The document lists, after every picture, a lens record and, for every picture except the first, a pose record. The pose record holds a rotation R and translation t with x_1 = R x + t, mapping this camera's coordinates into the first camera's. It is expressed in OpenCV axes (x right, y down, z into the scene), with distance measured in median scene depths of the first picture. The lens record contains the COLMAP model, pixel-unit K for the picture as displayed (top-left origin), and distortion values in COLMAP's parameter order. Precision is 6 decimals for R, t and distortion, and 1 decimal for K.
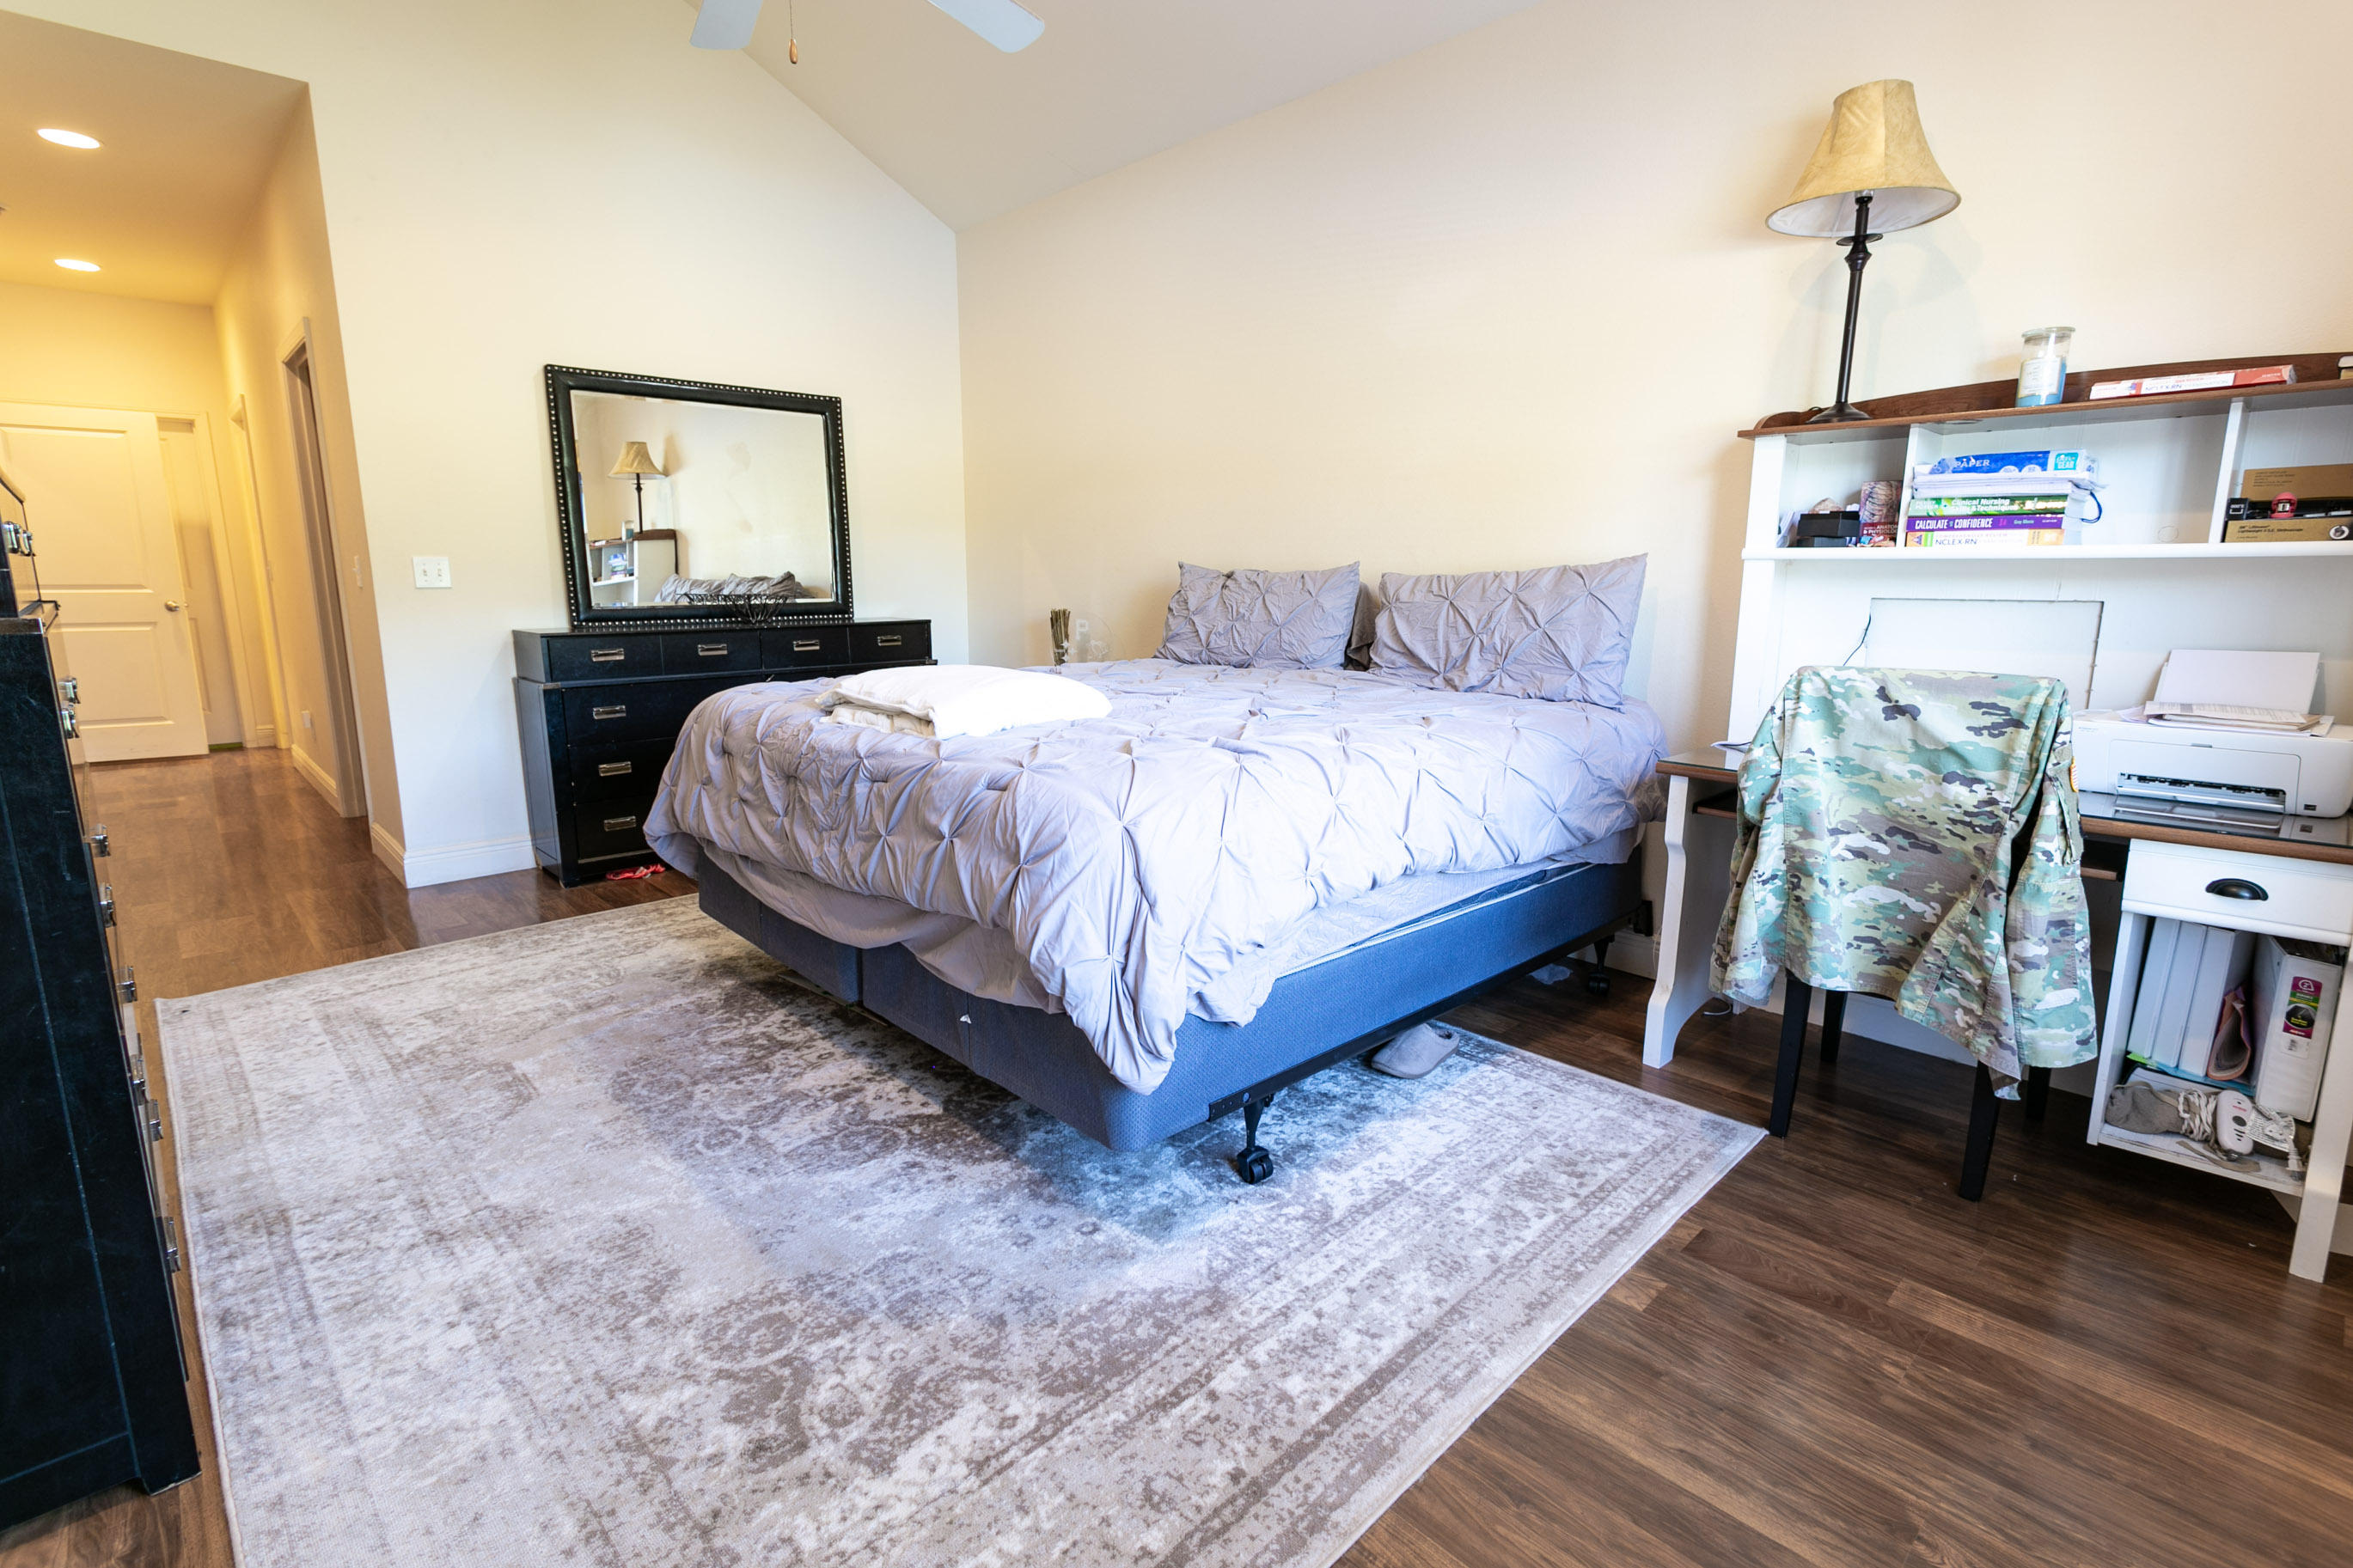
lens RADIAL K [[1106.5, 0, 1167.4], [0, 1106.5, 780.0], [0, 0, 1]] dist [-0.000899, 0.000301]
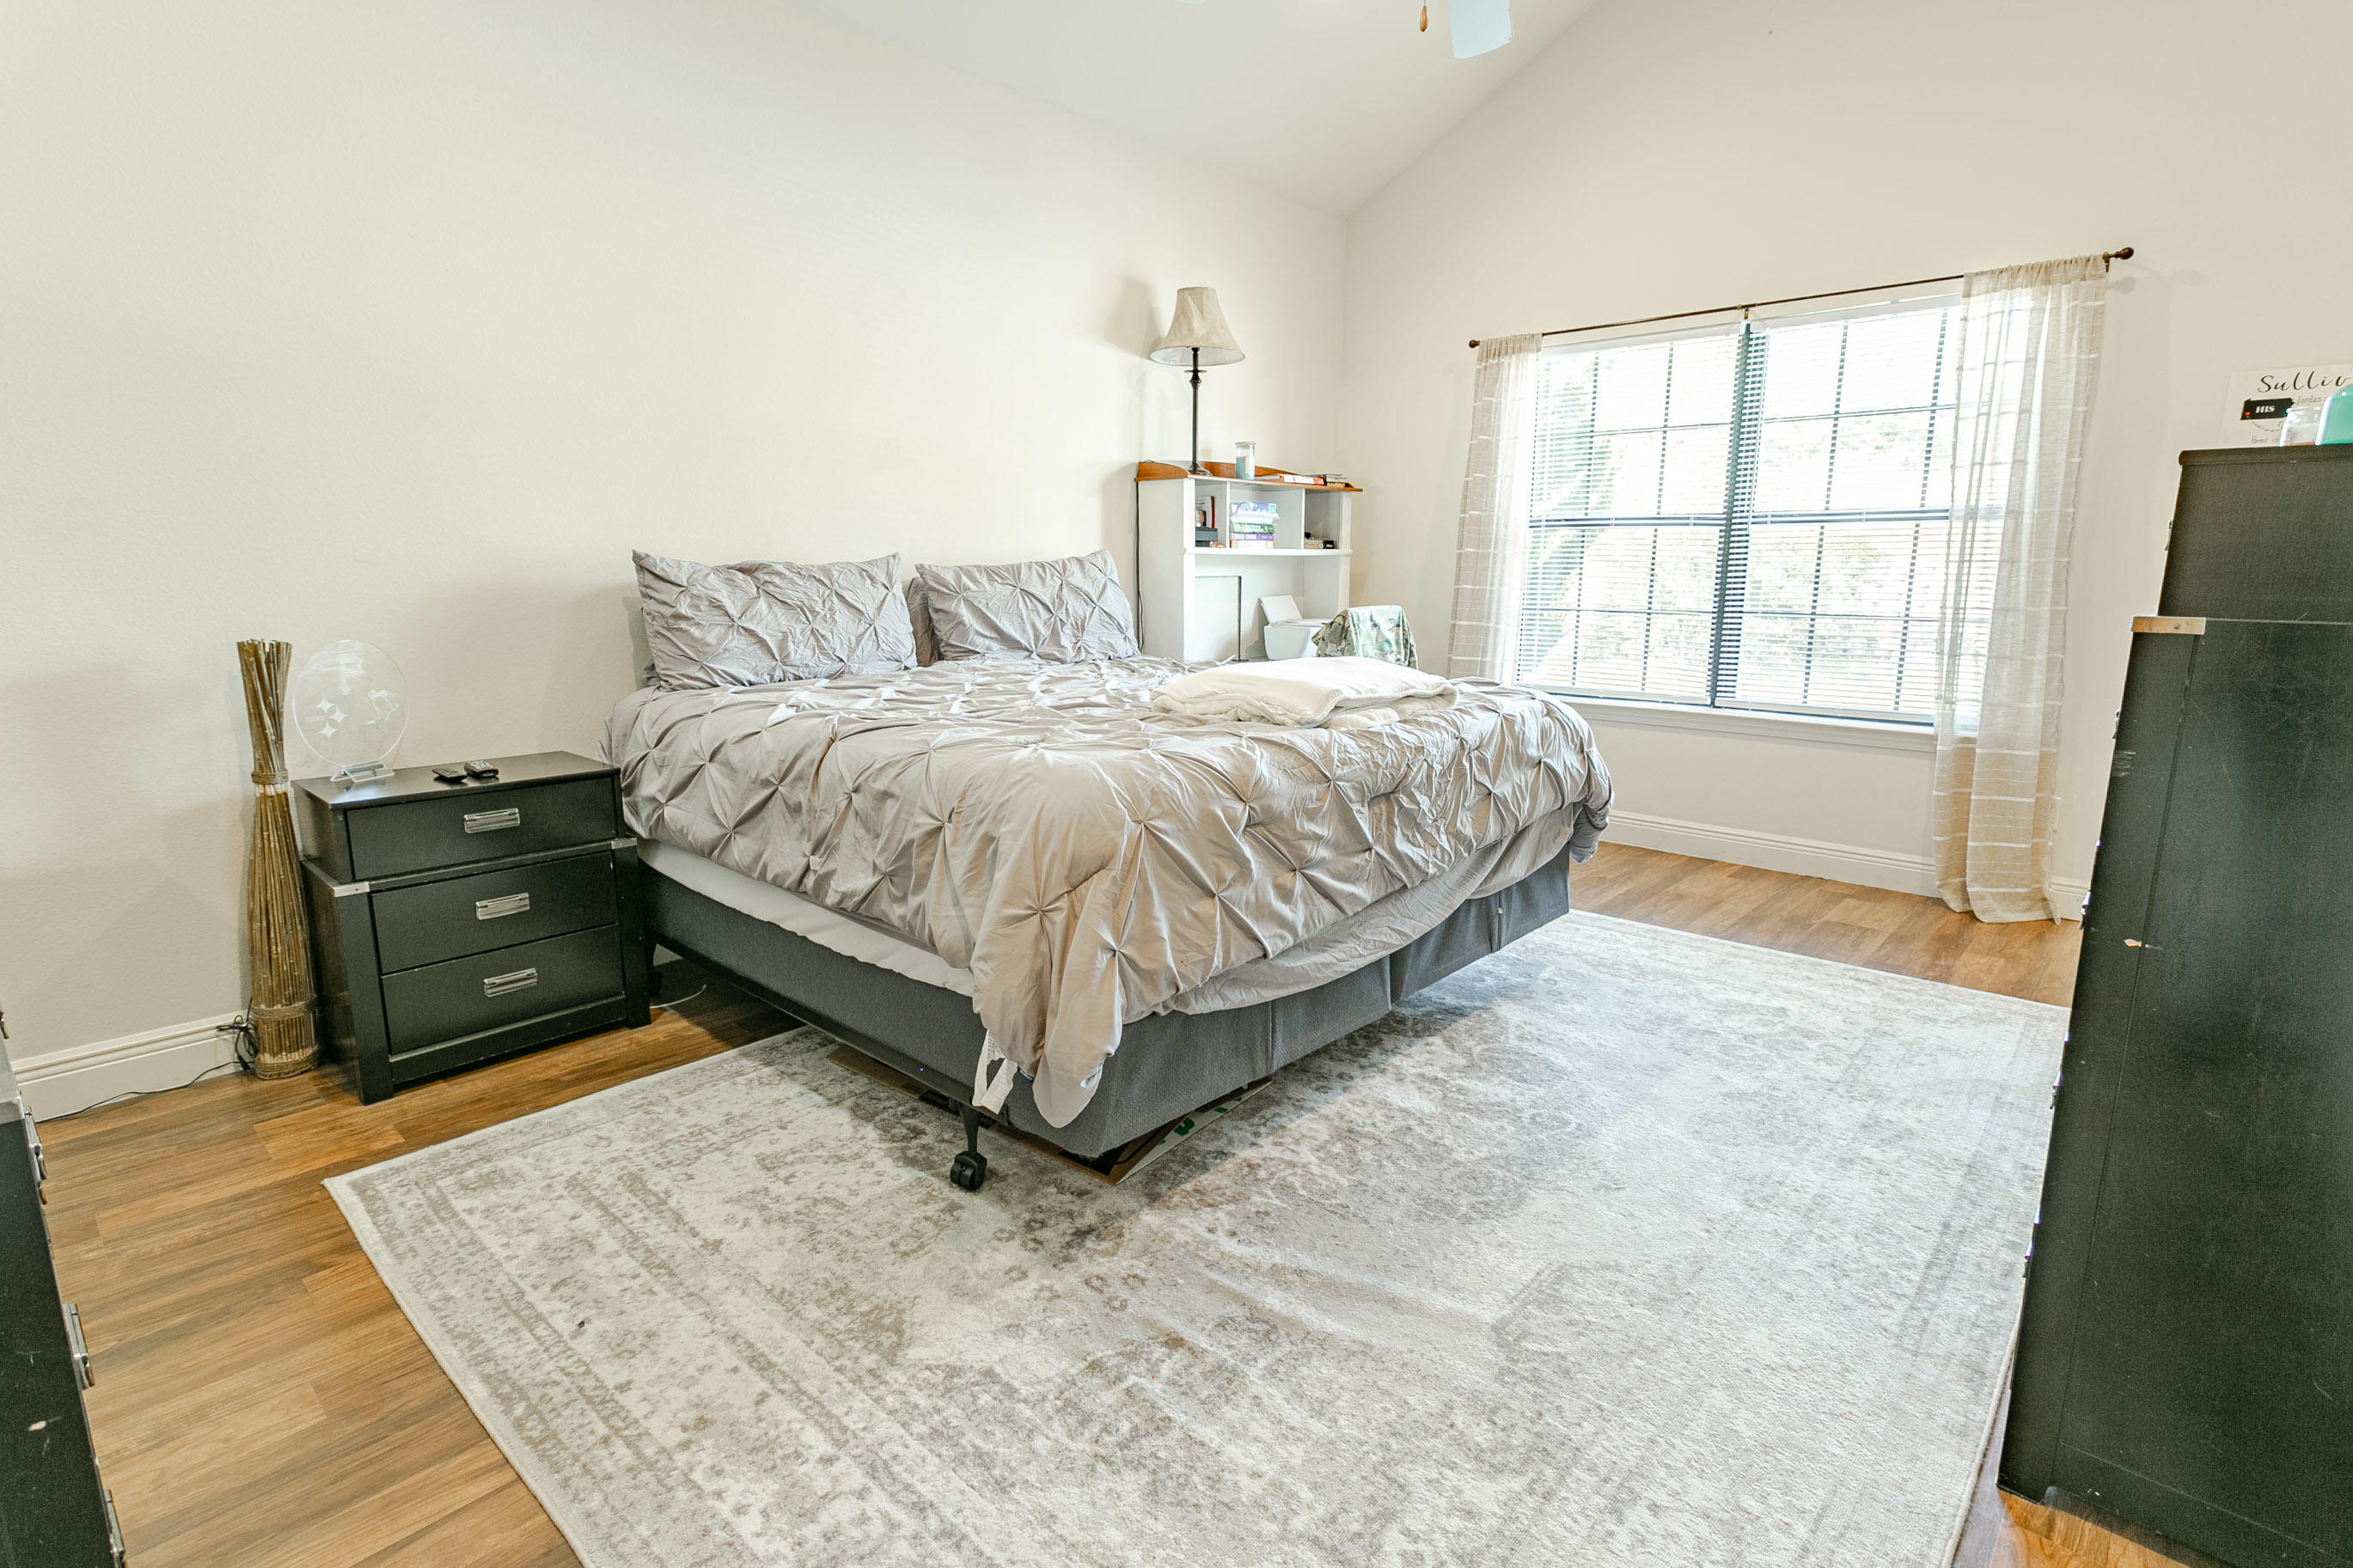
lens RADIAL K [[1131.5, 0, 1163.4], [0, 1131.5, 779.6], [0, 0, 1]] dist [0.001322, 0.000701]
pose [[-0.062449, -0.197046, 0.978403, -1.249881], [0.181278, 0.961771, 0.205266, -0.243894], [-0.981447, 0.190182, -0.024342, 1.219914]]
